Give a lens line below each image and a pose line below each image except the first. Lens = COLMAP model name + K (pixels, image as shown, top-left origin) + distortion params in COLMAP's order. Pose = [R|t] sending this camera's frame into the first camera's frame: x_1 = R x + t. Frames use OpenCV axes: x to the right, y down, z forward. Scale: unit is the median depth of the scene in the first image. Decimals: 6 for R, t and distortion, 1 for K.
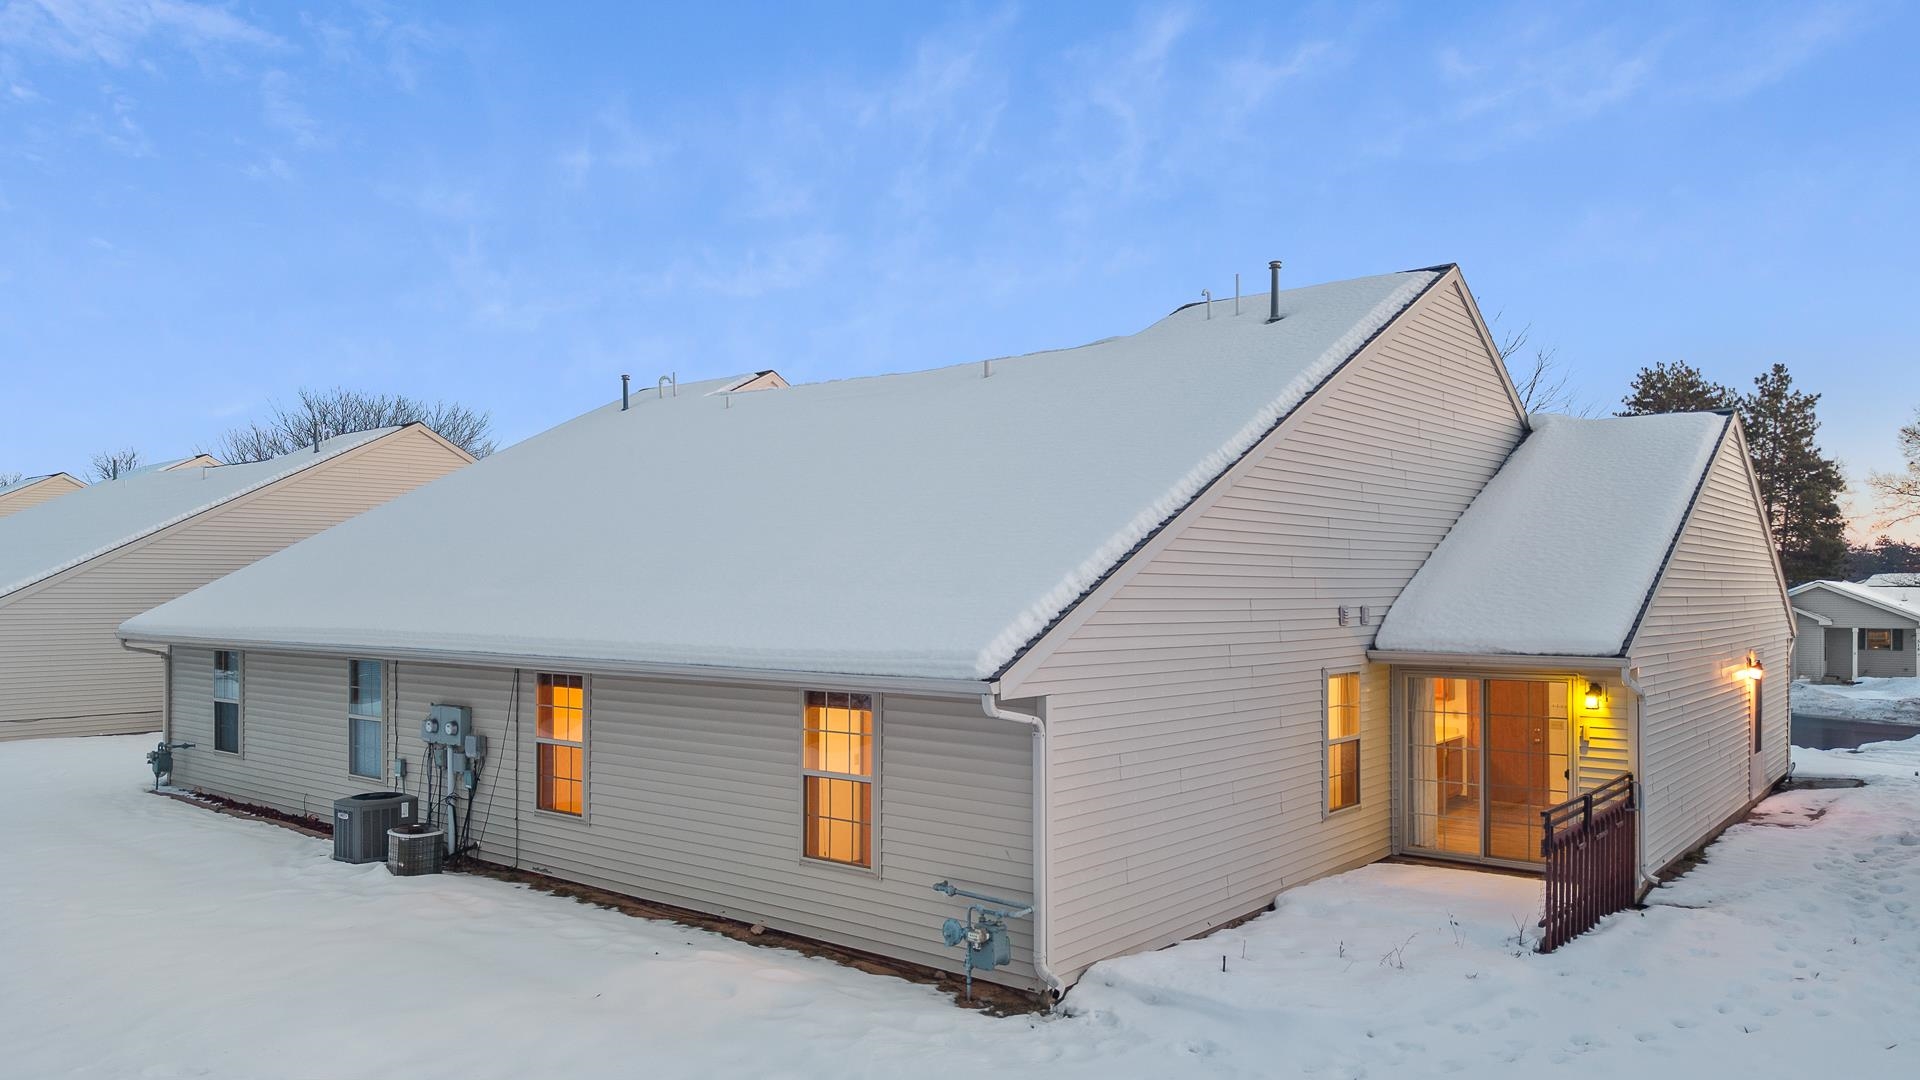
lens RADIAL K [[1327.5, 0, 959.2], [0, 1327.5, 567.4], [0, 0, 1]] dist [0.108955, -0.153598]
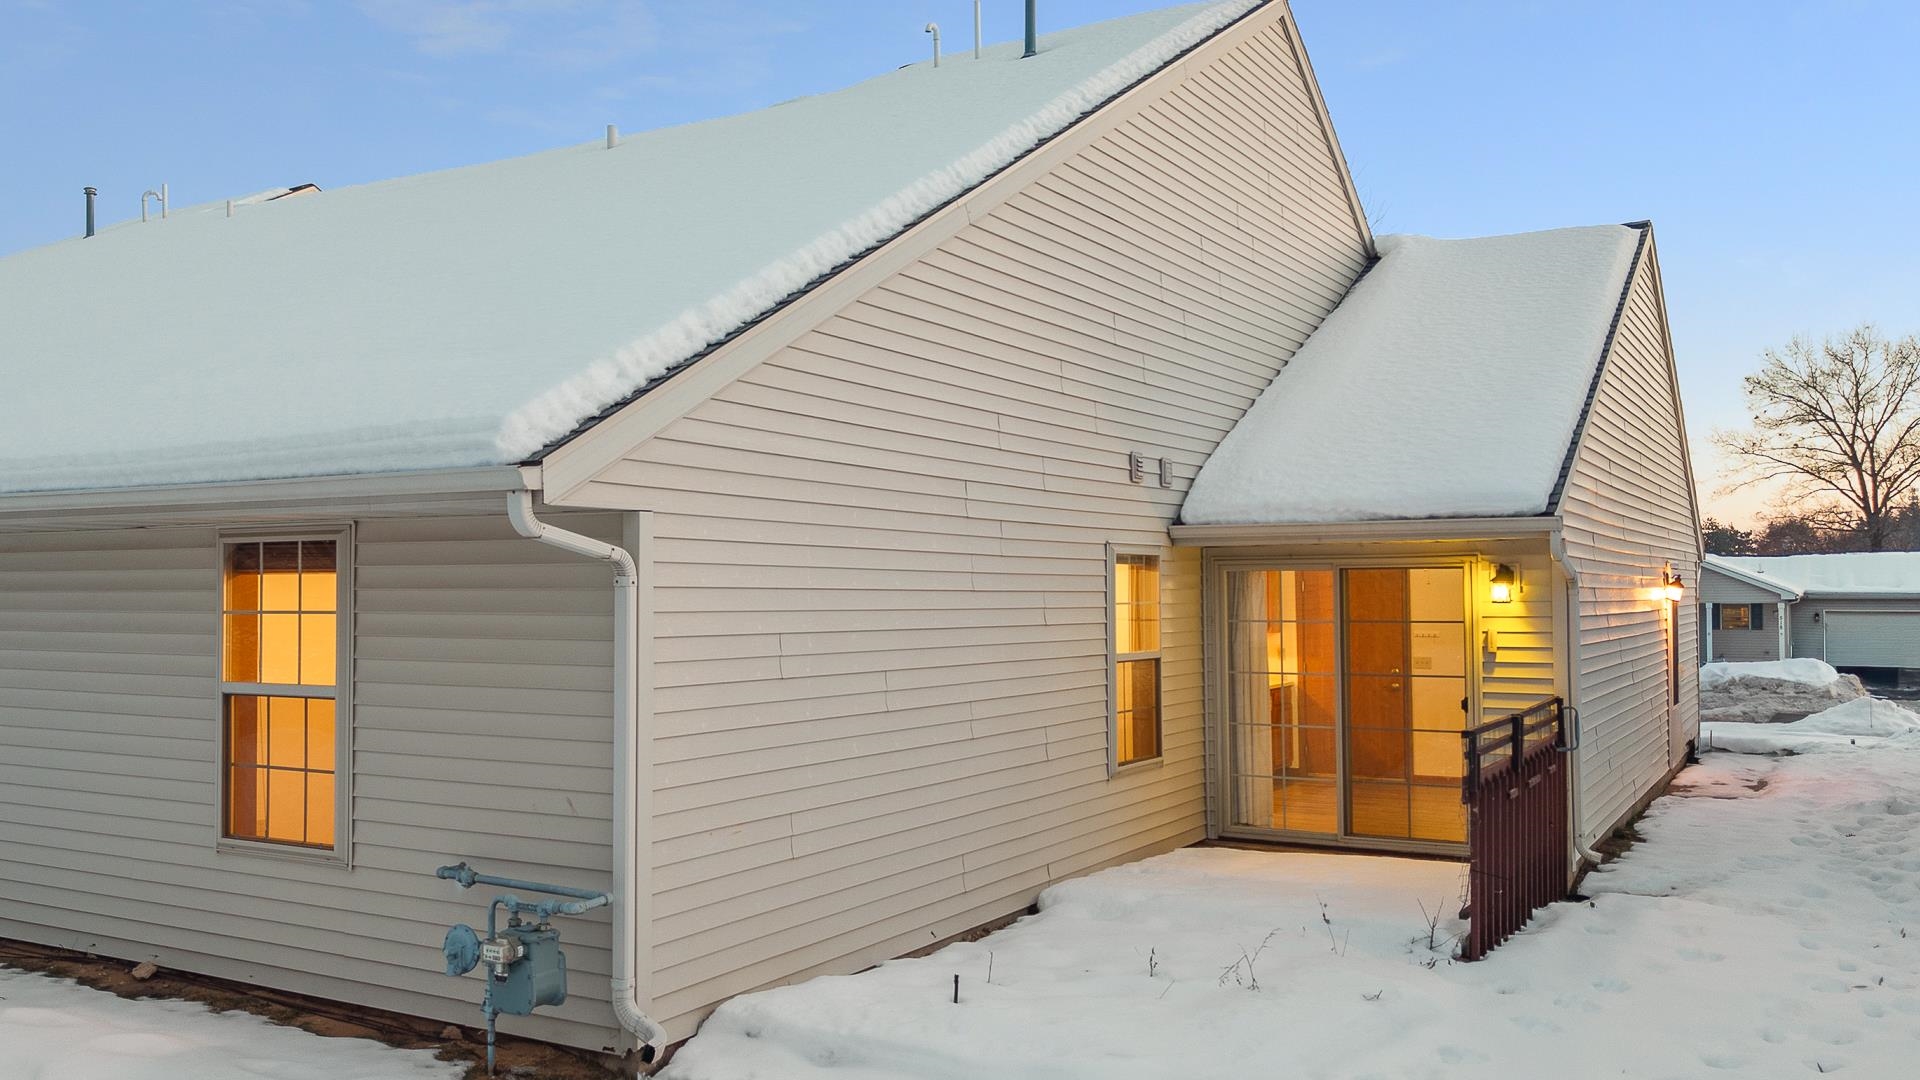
lens RADIAL K [[1605.7, 0, 833.3], [0, 1605.7, 540.9], [0, 0, 1]] dist [0.110693, -0.196100]
pose [[0.993283, -0.000142, 0.115712, 0.058247], [0.002349, 0.999818, -0.018939, 0.103583], [-0.115688, 0.019084, 0.993102, 0.283330]]
